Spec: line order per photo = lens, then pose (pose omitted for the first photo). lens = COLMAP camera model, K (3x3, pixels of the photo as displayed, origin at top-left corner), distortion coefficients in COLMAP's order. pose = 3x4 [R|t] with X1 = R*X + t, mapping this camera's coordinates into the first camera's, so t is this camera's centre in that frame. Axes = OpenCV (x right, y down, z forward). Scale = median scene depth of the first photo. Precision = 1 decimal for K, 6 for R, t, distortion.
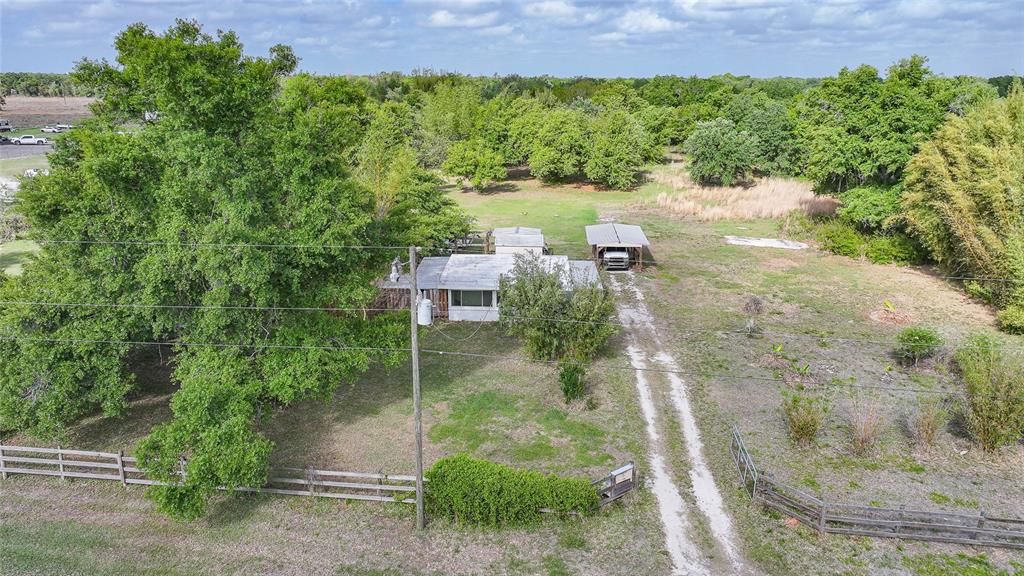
lens RADIAL K [[723.2, 0, 512.0], [0, 723.2, 288.0], [0, 0, 1]] dist [-0.001420, 0.008561]
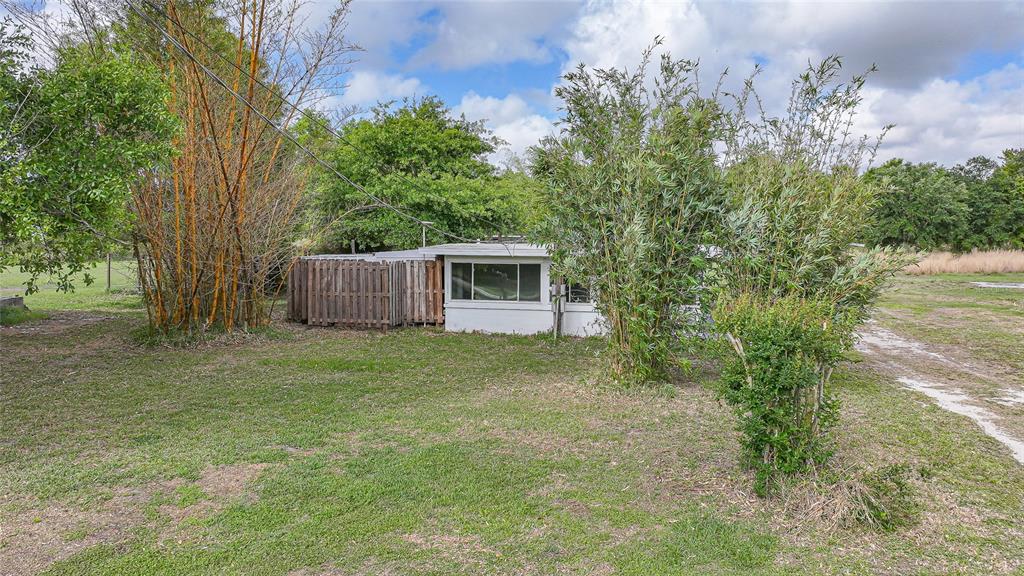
lens RADIAL K [[701.0, 0, 512.0], [0, 701.0, 288.0], [0, 0, 1]] dist [0.022057, 0.001947]
pose [[0.986077, 0.008219, -0.166086, 0.037921], [-0.042080, 0.978603, -0.201408, 0.146486], [0.160877, 0.205593, 0.965324, 0.806513]]
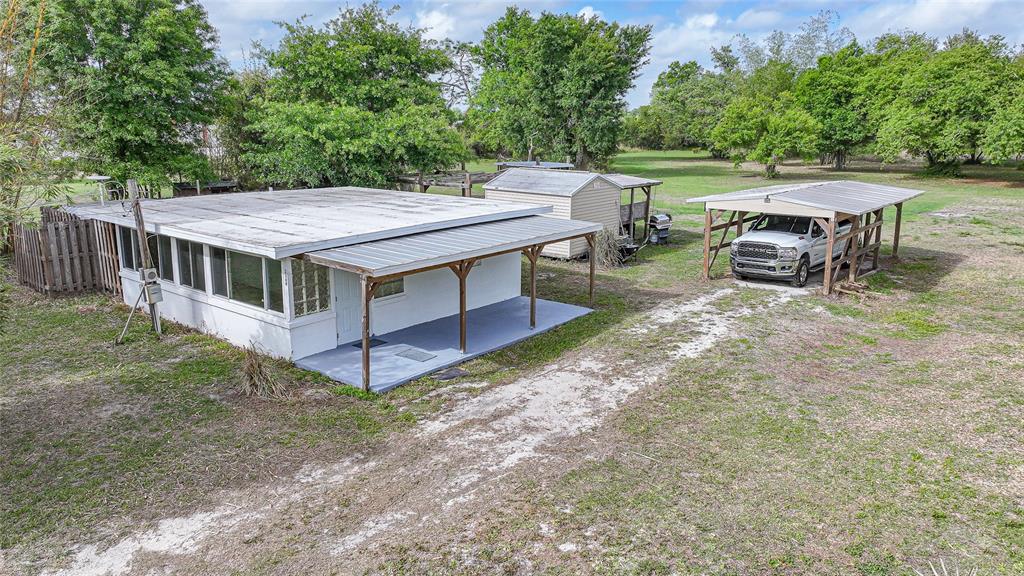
lens RADIAL K [[723.2, 0, 512.0], [0, 723.2, 288.0], [0, 0, 1]] dist [-0.001420, 0.008561]
pose [[0.820285, 0.120584, -0.559100, 0.389001], [-0.144003, 0.989575, 0.002153, -0.008247], [0.553531, 0.078746, 0.829098, 1.031885]]
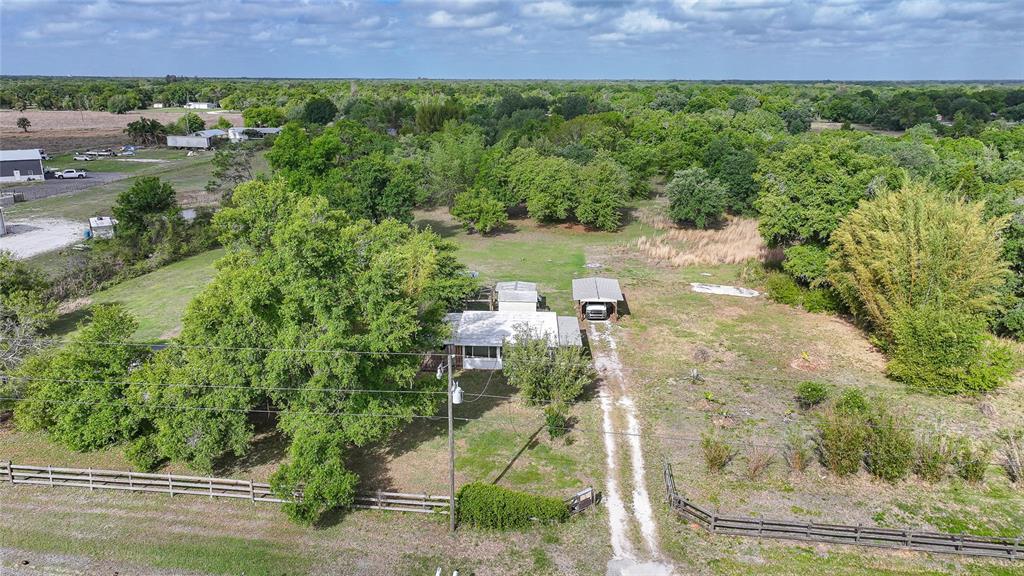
lens RADIAL K [[723.2, 0, 512.0], [0, 723.2, 288.0], [0, 0, 1]] dist [-0.001420, 0.008561]
pose [[1.000000, -0.000498, 0.000270, 0.000123], [0.000498, 1.000000, -0.000048, -0.138953], [-0.000270, 0.000048, 1.000000, -0.408106]]
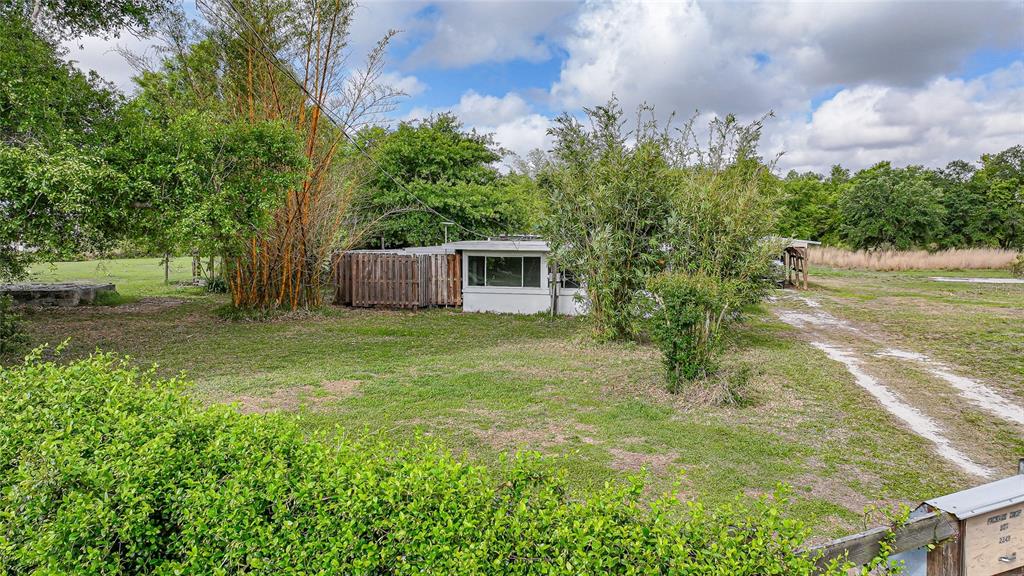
lens RADIAL K [[723.2, 0, 512.0], [0, 723.2, 288.0], [0, 0, 1]] dist [-0.001420, 0.008561]
pose [[0.986514, 0.009176, -0.163420, 0.057751], [-0.042654, 0.978342, -0.202555, 0.193061], [0.158022, 0.206794, 0.965539, 0.647960]]
